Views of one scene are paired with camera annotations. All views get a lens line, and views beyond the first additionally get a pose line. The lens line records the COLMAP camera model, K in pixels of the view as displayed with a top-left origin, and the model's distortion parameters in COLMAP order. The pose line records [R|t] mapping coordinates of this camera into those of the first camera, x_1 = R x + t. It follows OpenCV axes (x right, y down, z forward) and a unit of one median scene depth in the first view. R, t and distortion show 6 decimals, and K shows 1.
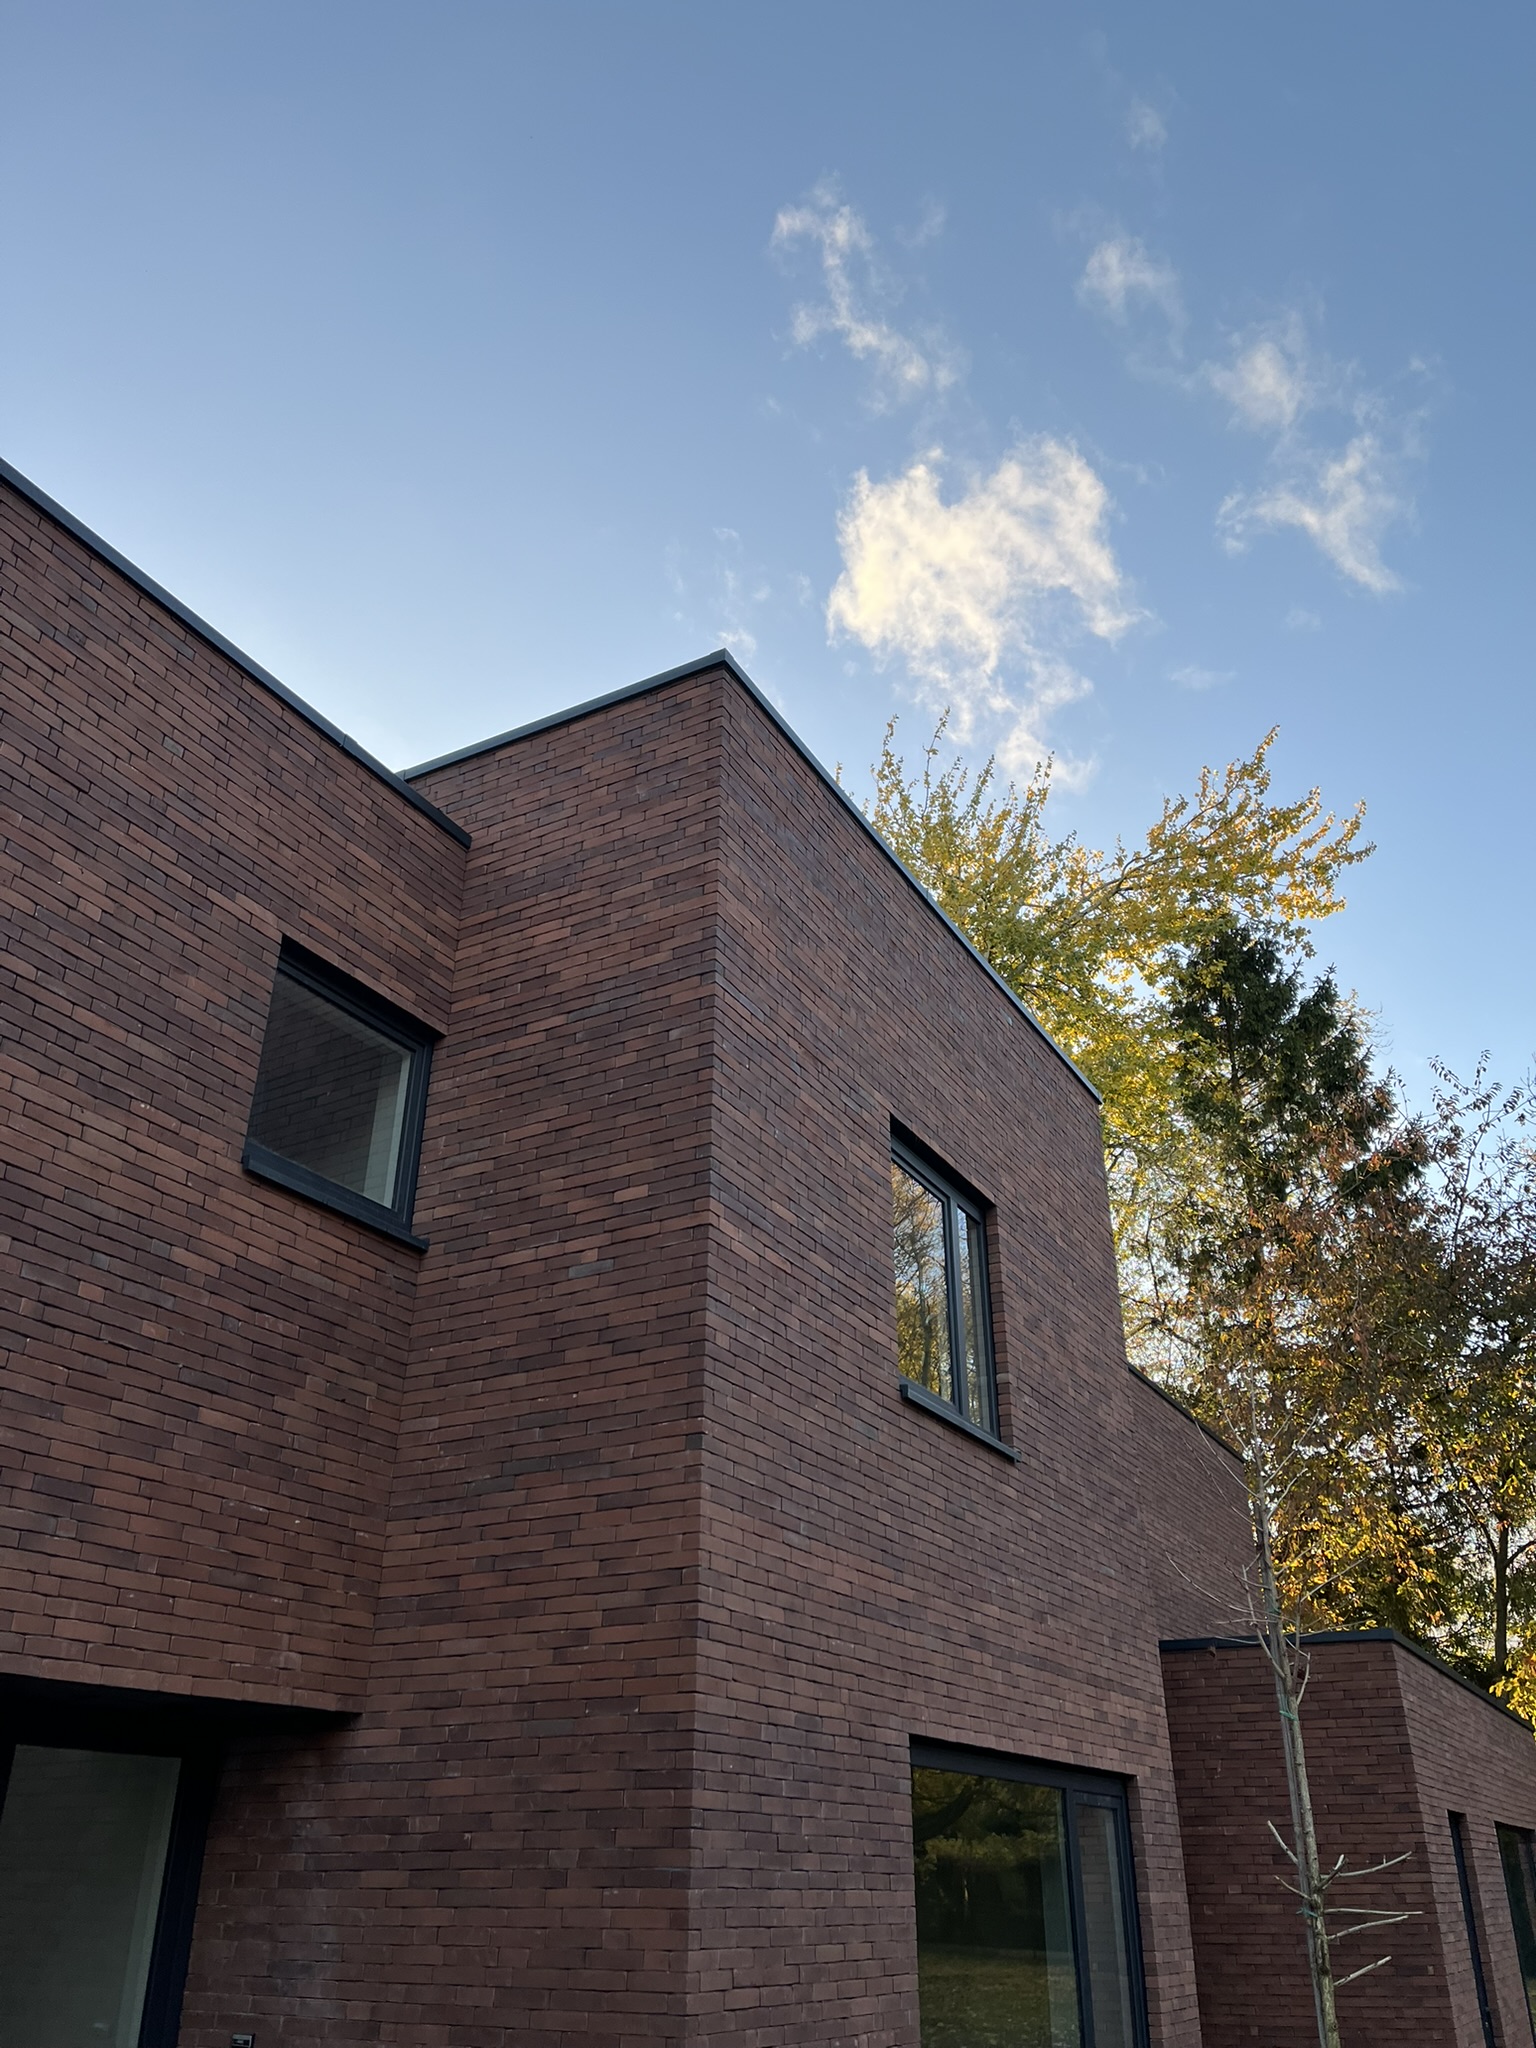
lens RADIAL K [[1545.5, 0, 768.0], [0, 1545.5, 1024.0], [0, 0, 1]] dist [-0.002771, 0.001121]
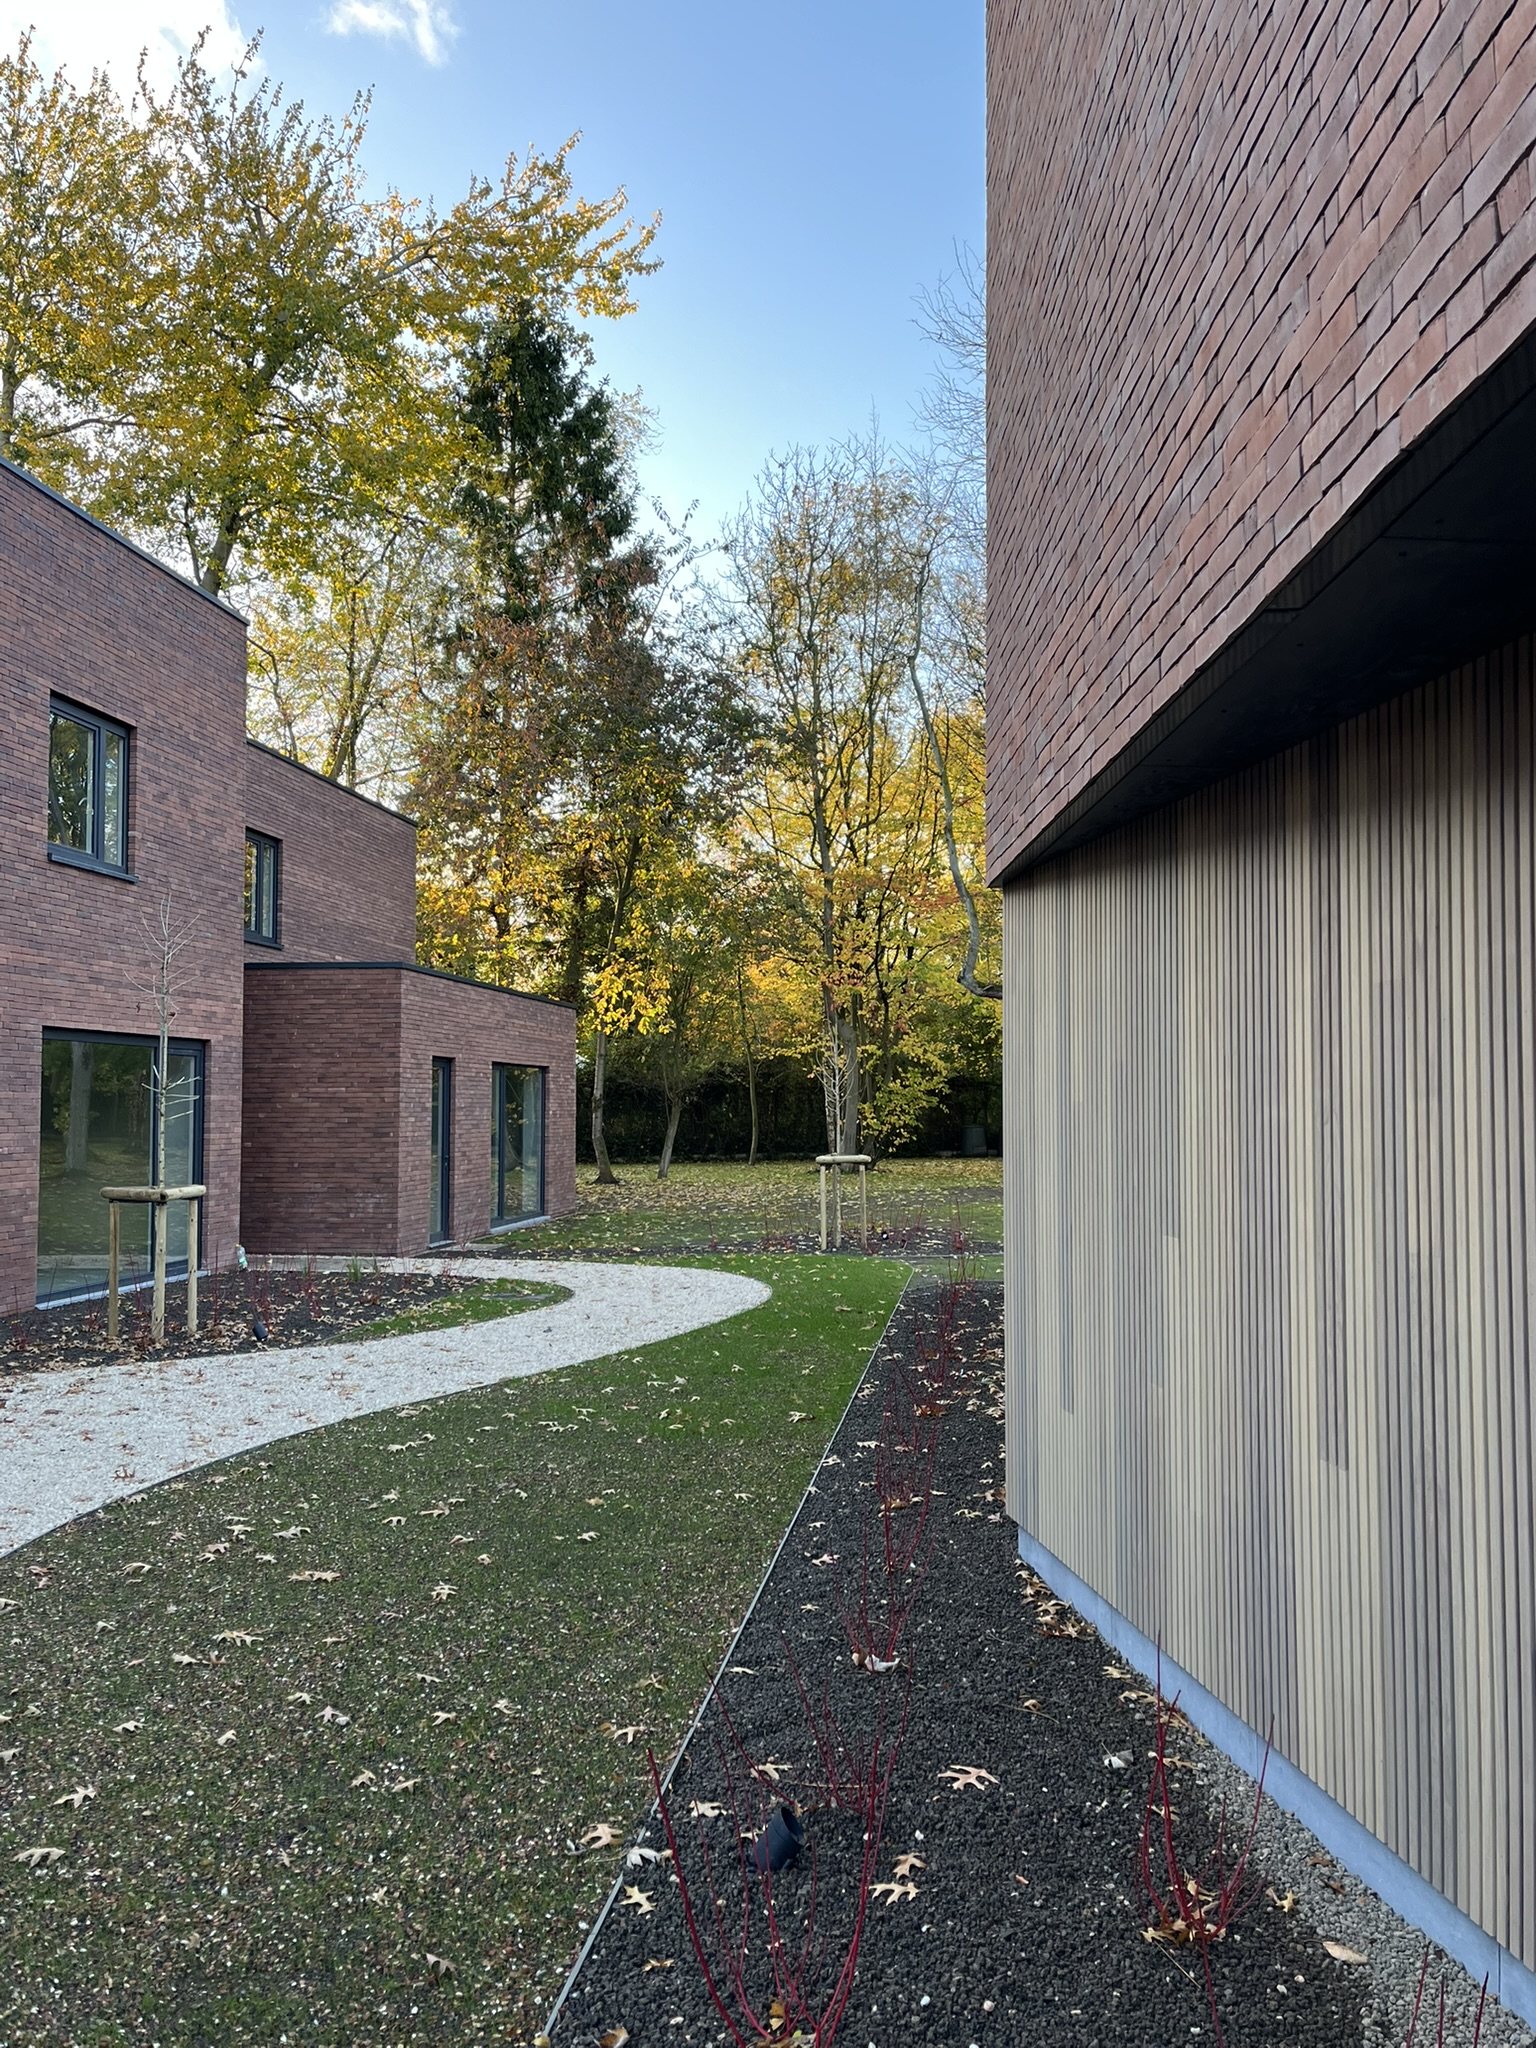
lens RADIAL K [[1645.7, 0, 768.0], [0, 1645.7, 1024.0], [0, 0, 1]] dist [0.036465, -0.008033]
pose [[0.930607, 0.004817, 0.365989, 0.041361], [-0.165321, 0.897639, 0.408550, -0.135578], [-0.326559, -0.440704, 0.836145, -0.260463]]
